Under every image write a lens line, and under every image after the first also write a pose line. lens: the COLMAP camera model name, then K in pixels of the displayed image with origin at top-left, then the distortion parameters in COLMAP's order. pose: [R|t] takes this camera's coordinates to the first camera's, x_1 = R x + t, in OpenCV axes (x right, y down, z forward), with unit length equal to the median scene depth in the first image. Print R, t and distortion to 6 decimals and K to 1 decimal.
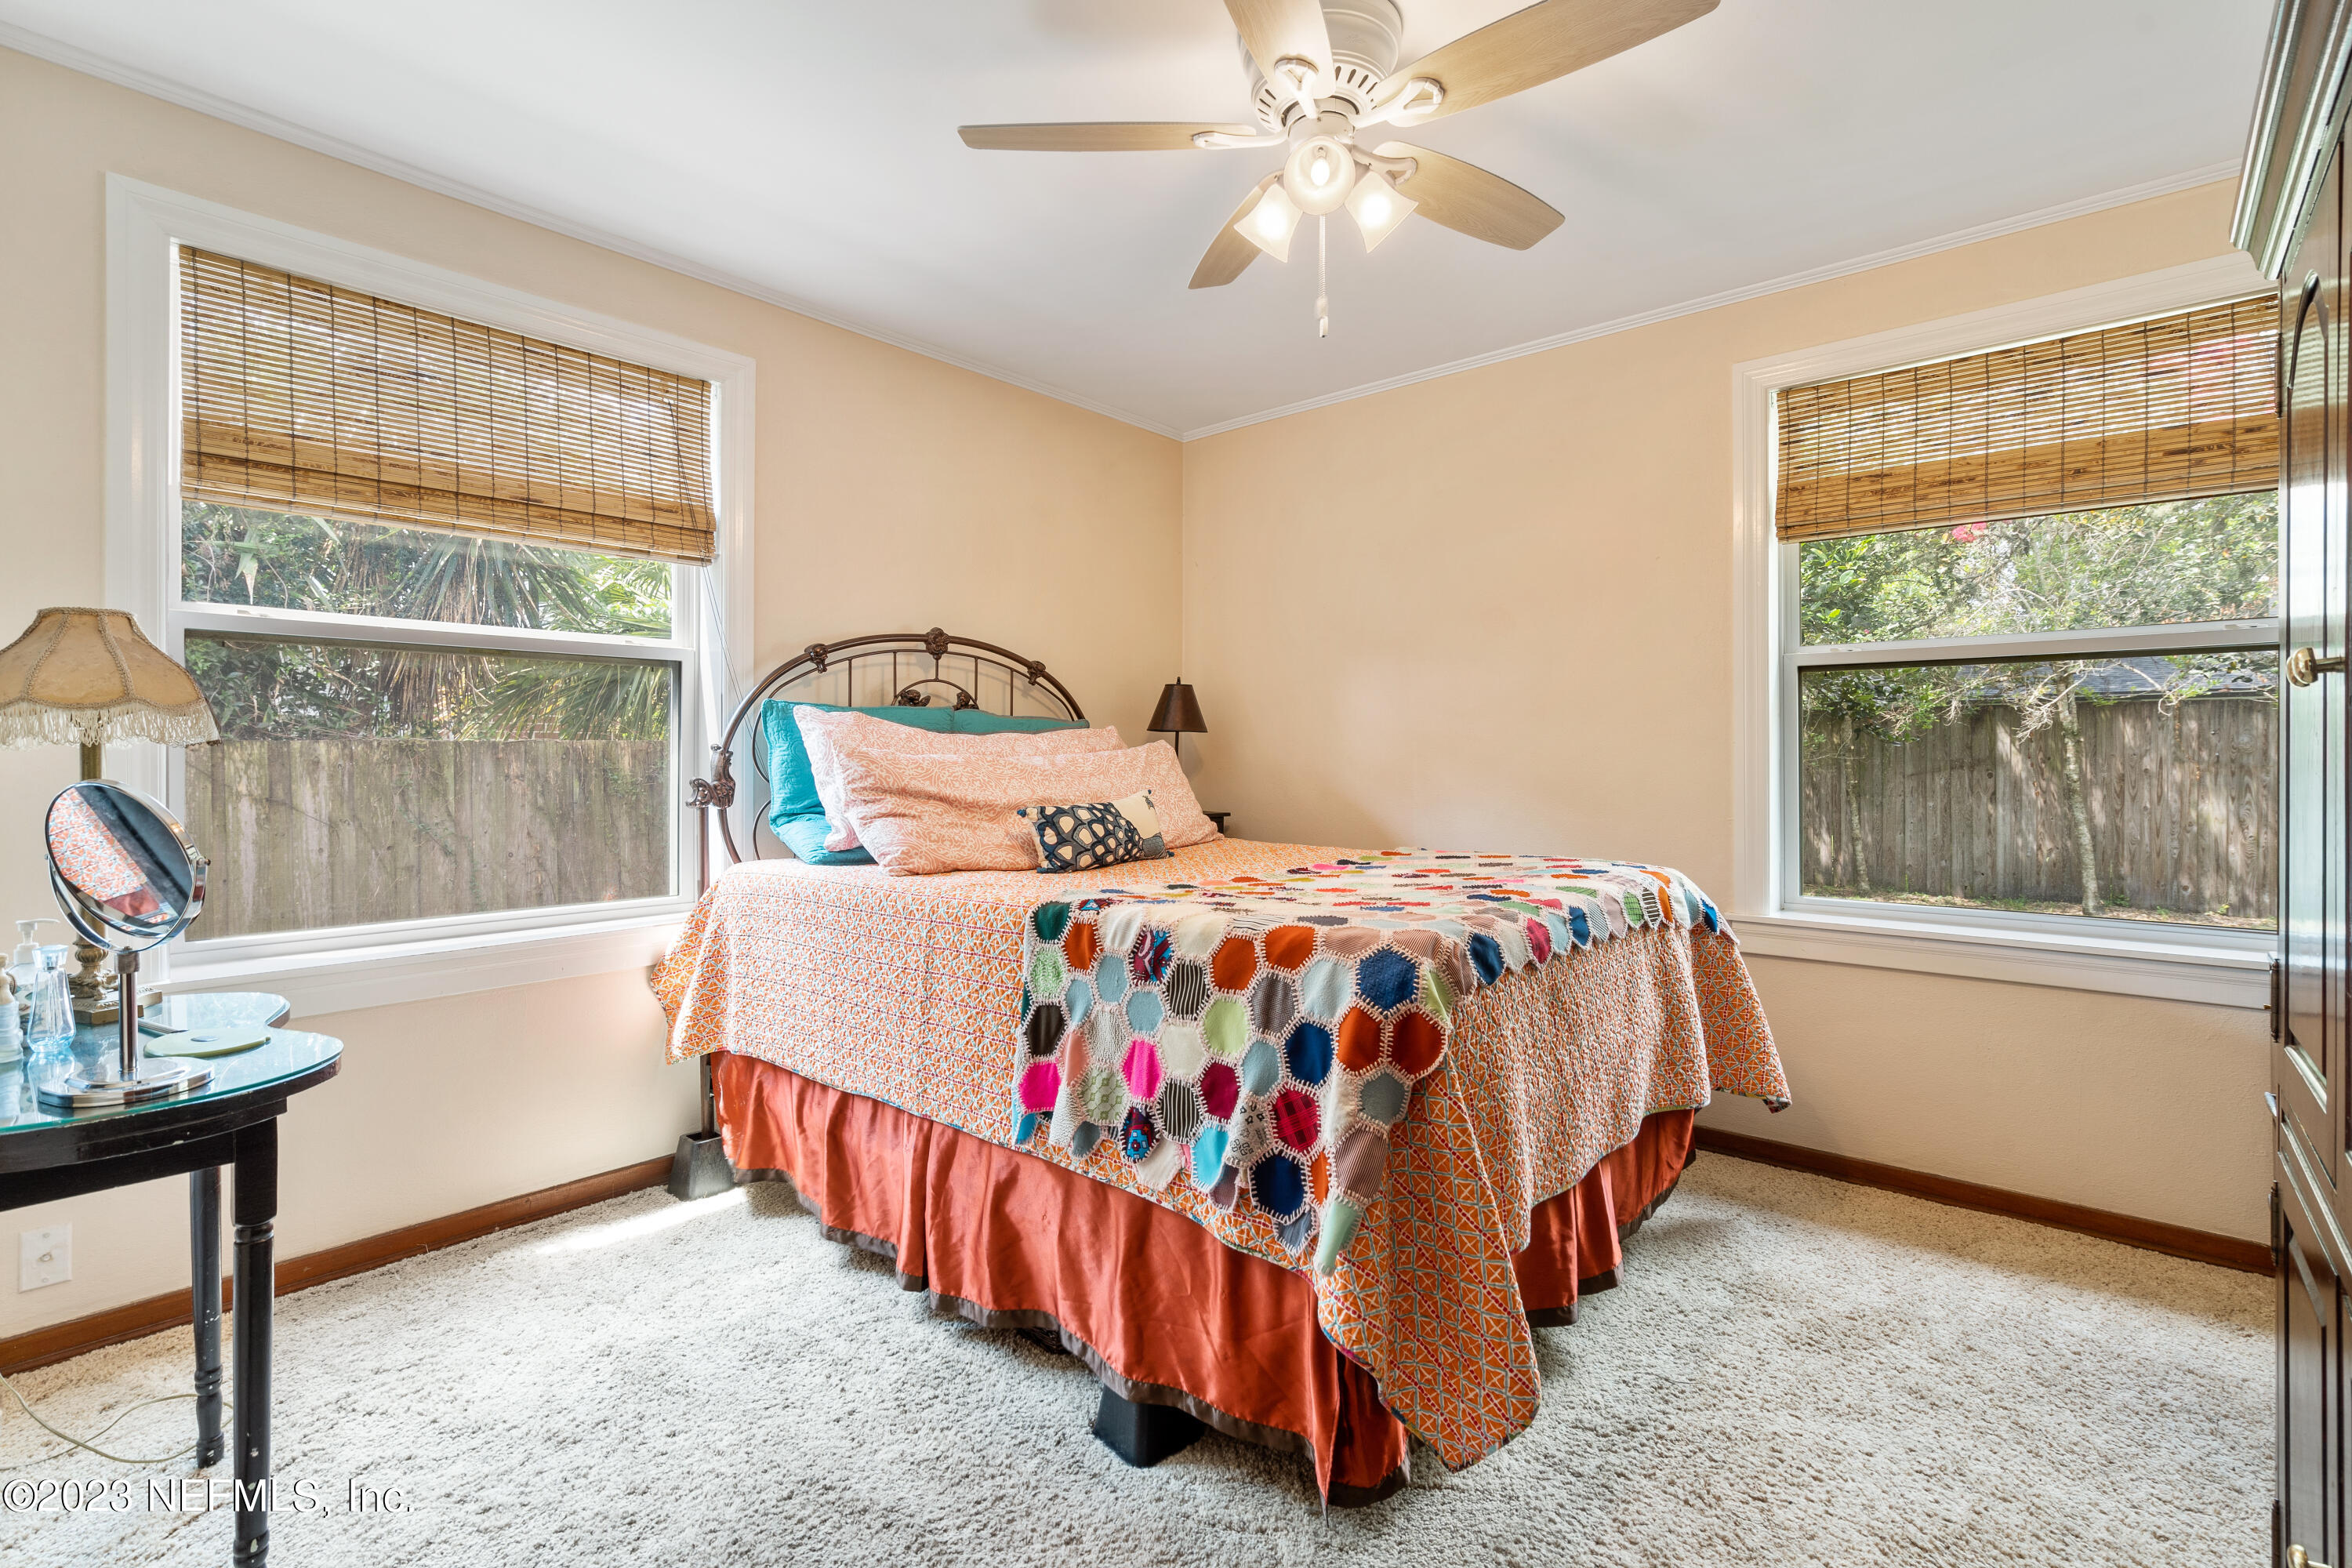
lens RADIAL K [[1084.9, 0, 1190.9], [0, 1084.9, 767.0], [0, 0, 1]] dist [0.000617, 0.000405]
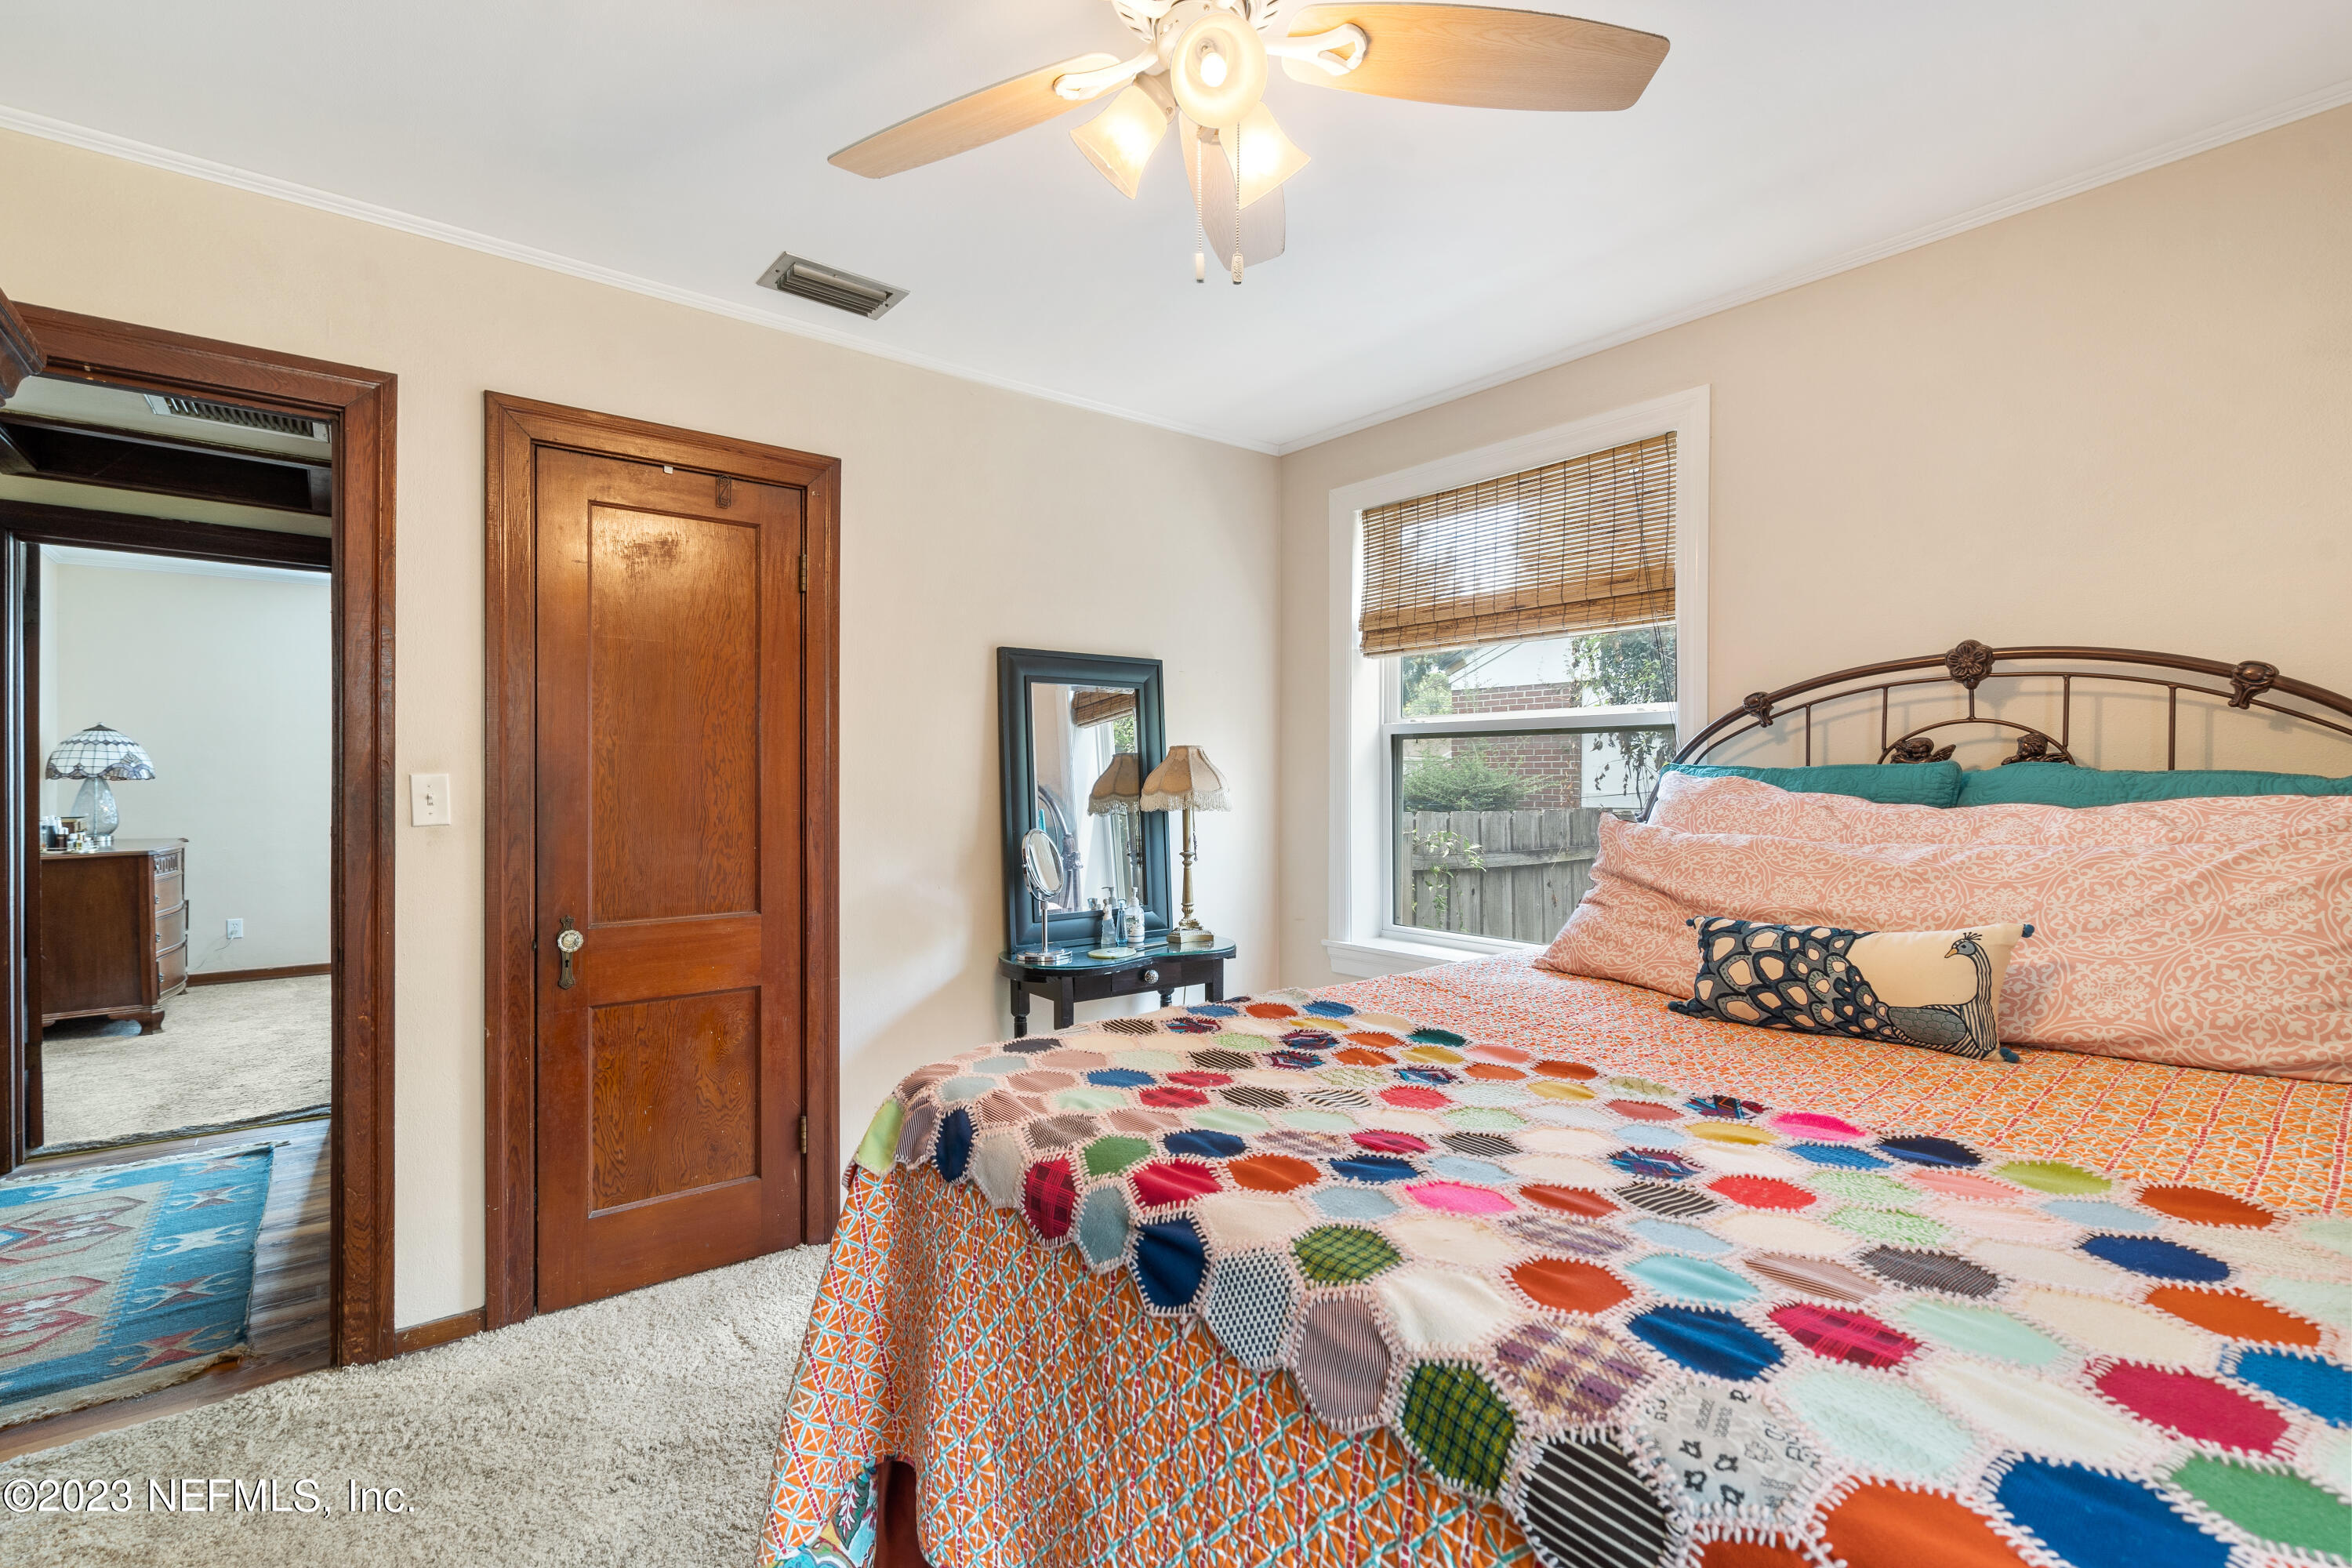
lens RADIAL K [[1084.9, 0, 1190.9], [0, 1084.9, 767.0], [0, 0, 1]] dist [0.000617, 0.000405]
pose [[-0.168927, -0.012199, -0.985553, 0.554601], [-0.014367, 0.999848, -0.009914, -0.043737], [0.985524, 0.012484, -0.169077, 0.732752]]
